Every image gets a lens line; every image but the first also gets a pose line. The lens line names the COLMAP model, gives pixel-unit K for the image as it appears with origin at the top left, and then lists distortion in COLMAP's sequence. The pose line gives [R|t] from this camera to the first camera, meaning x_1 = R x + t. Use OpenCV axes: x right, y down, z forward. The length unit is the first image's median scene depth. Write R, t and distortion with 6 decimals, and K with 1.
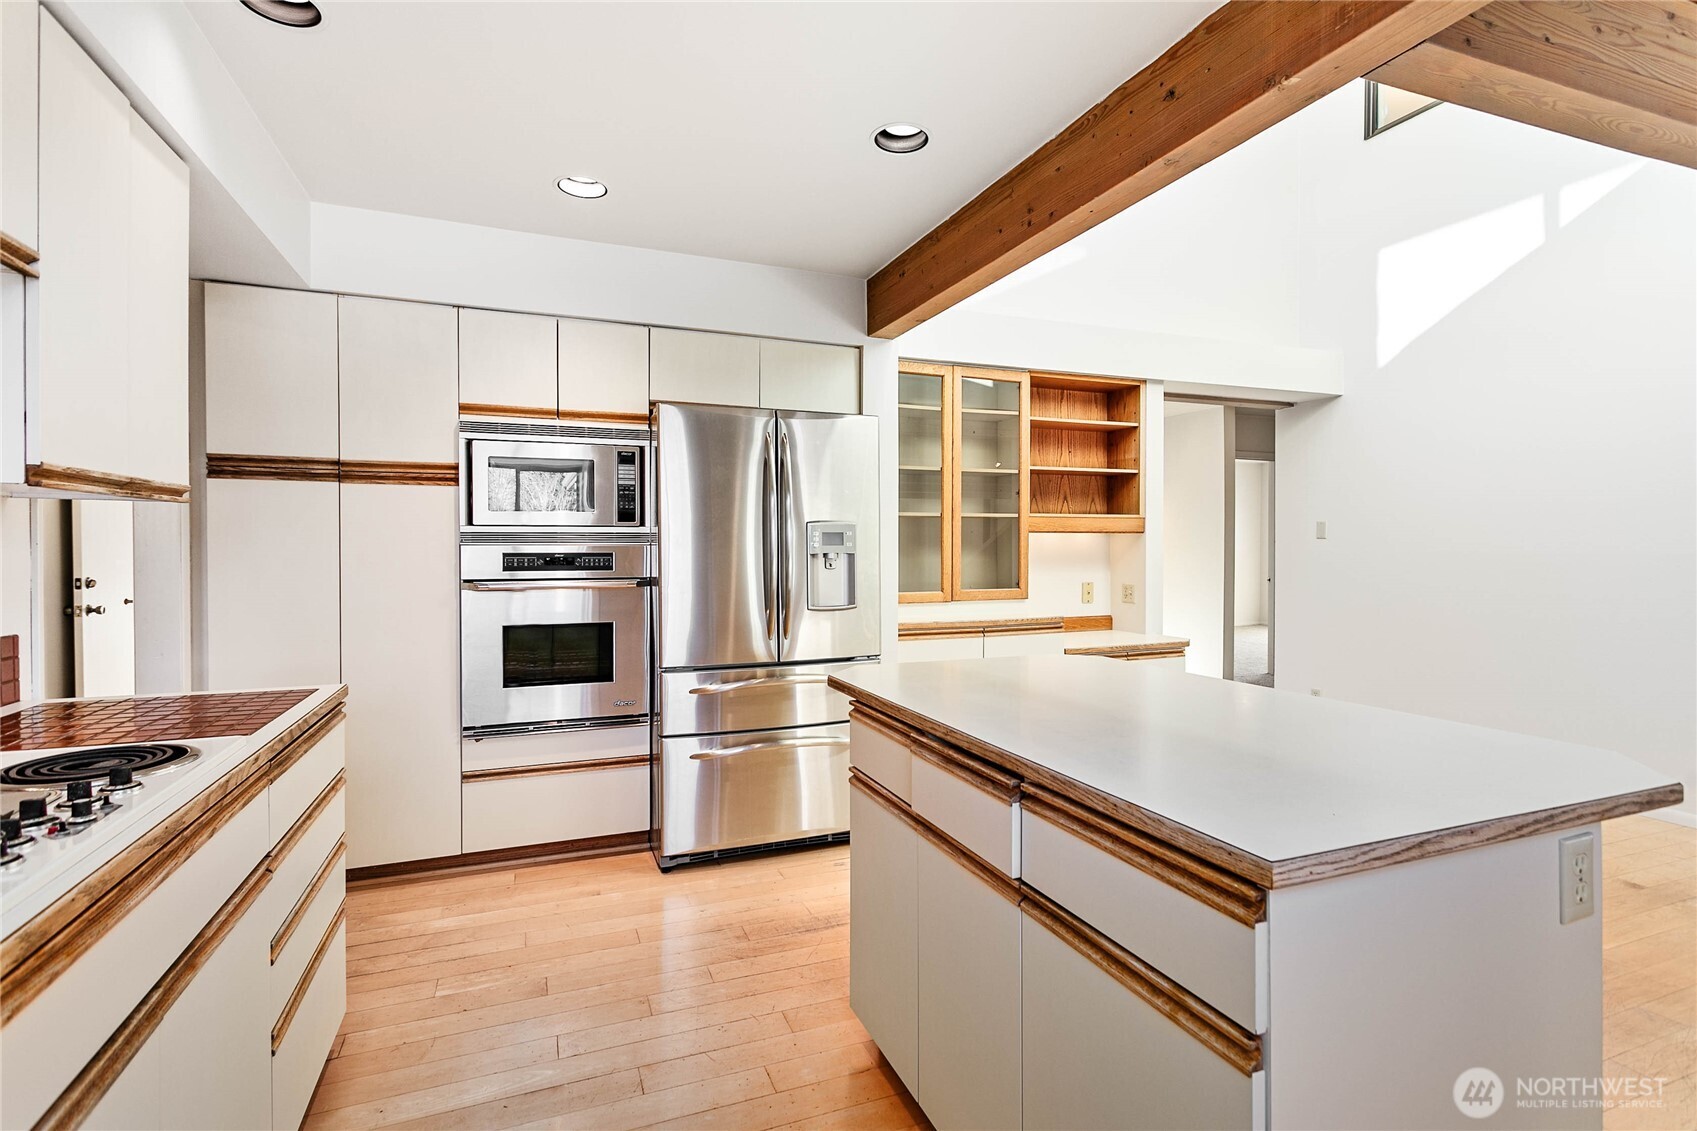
lens RADIAL K [[816.8, 0, 852.2], [0, 816.8, 562.8], [0, 0, 1]] dist [-0.003410, 0.001853]
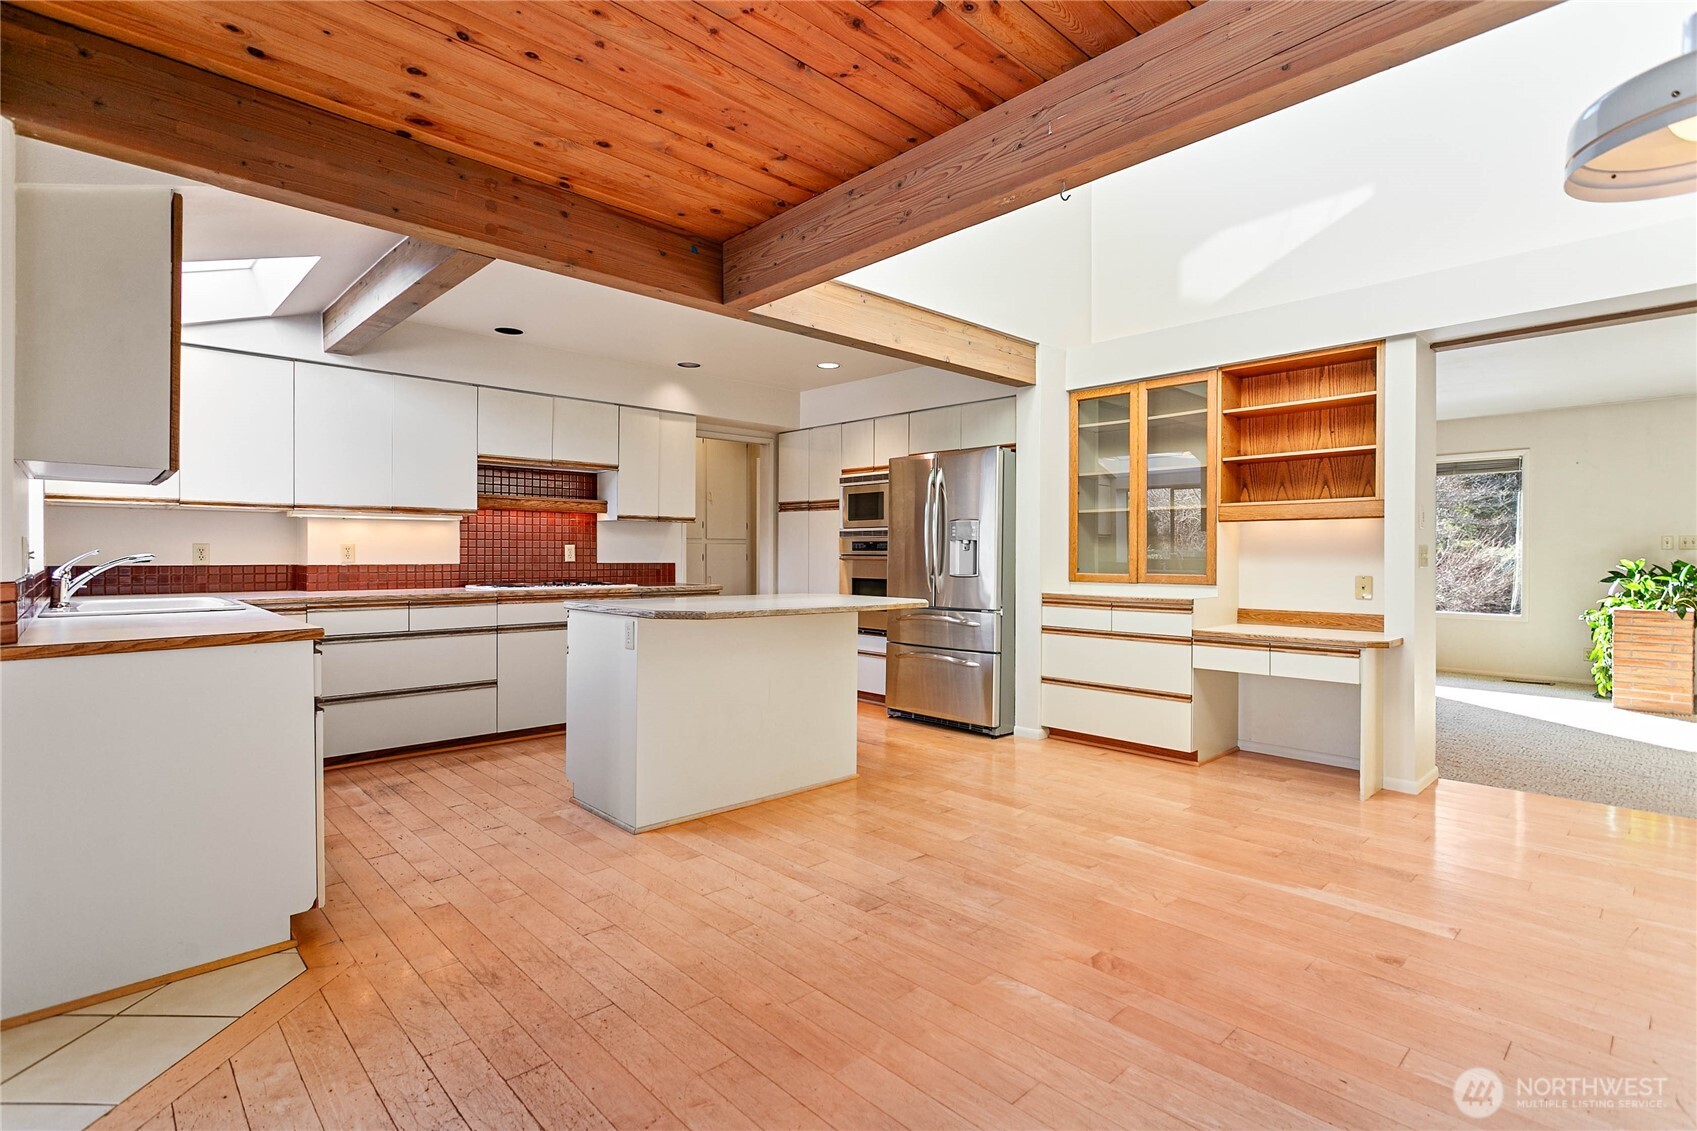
lens RADIAL K [[816.8, 0, 845.3], [0, 816.8, 554.7], [0, 0, 1]] dist [-0.003410, 0.001853]
pose [[0.378934, 0.004789, -0.925411, 1.042033], [-0.019516, 0.999806, -0.002817, 0.017846], [0.925218, 0.019128, 0.378954, 0.168519]]
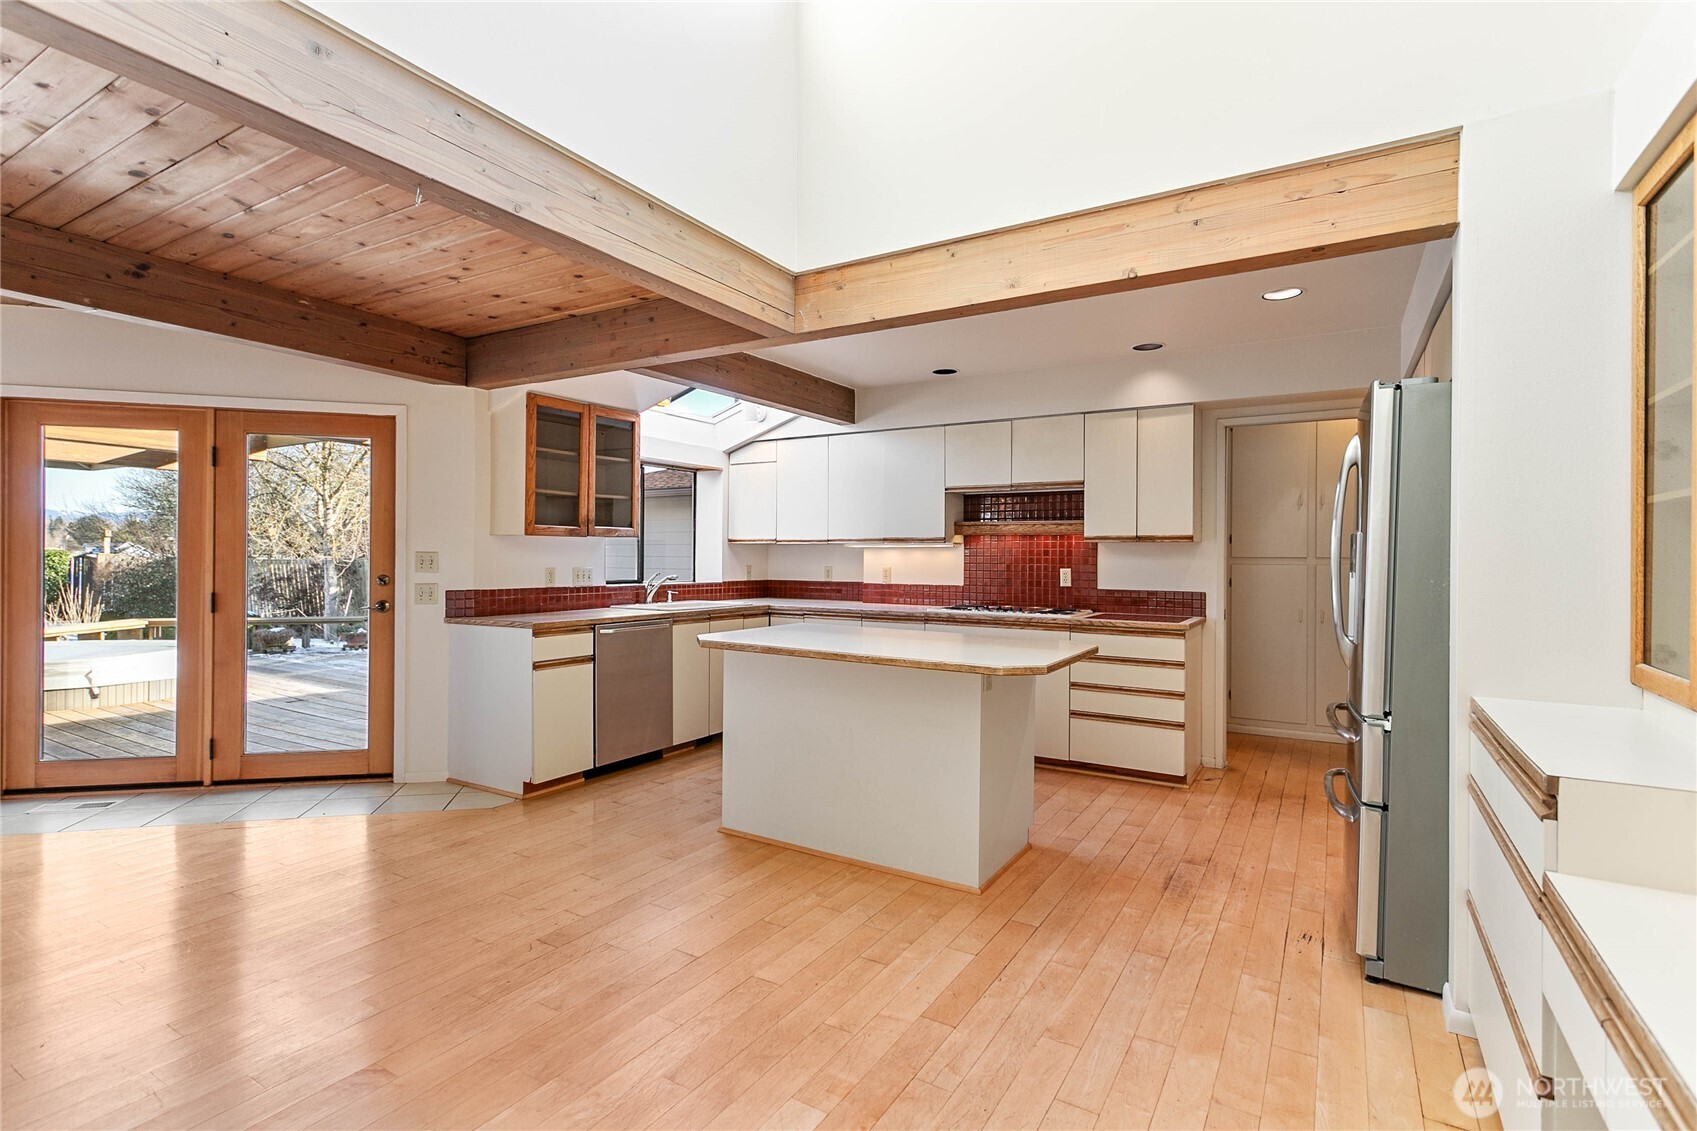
lens RADIAL K [[816.8, 0, 831.5], [0, 816.8, 553.5], [0, 0, 1]] dist [-0.003410, 0.001853]
pose [[-0.800989, -0.006271, -0.598646, 0.676727], [-0.015680, 0.999822, 0.010506, -0.025506], [0.598473, 0.017802, -0.800945, 1.064260]]
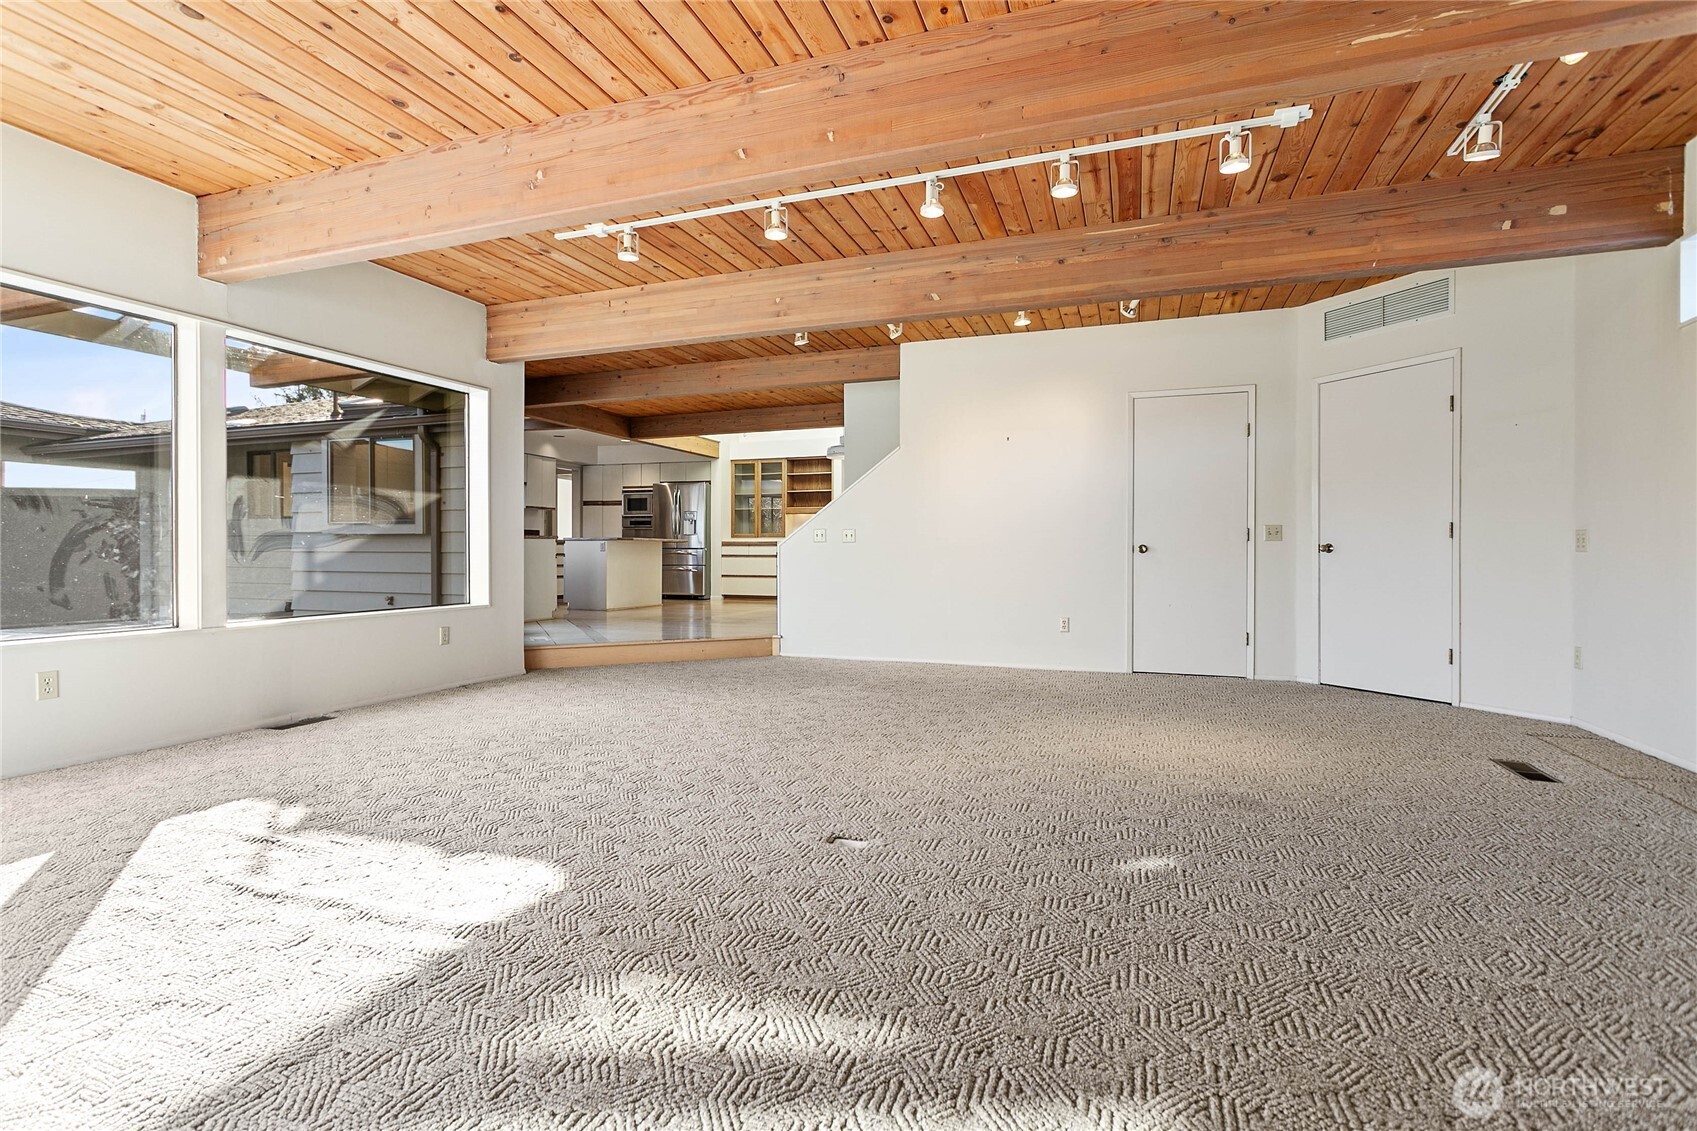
lens RADIAL K [[816.8, 0, 835.2], [0, 816.8, 554.0], [0, 0, 1]] dist [-0.003410, 0.001853]
pose [[0.750807, 0.008789, -0.660463, 2.339087], [-0.015253, 0.999876, -0.004034, 0.117352], [0.660346, 0.013103, 0.750847, -1.087642]]
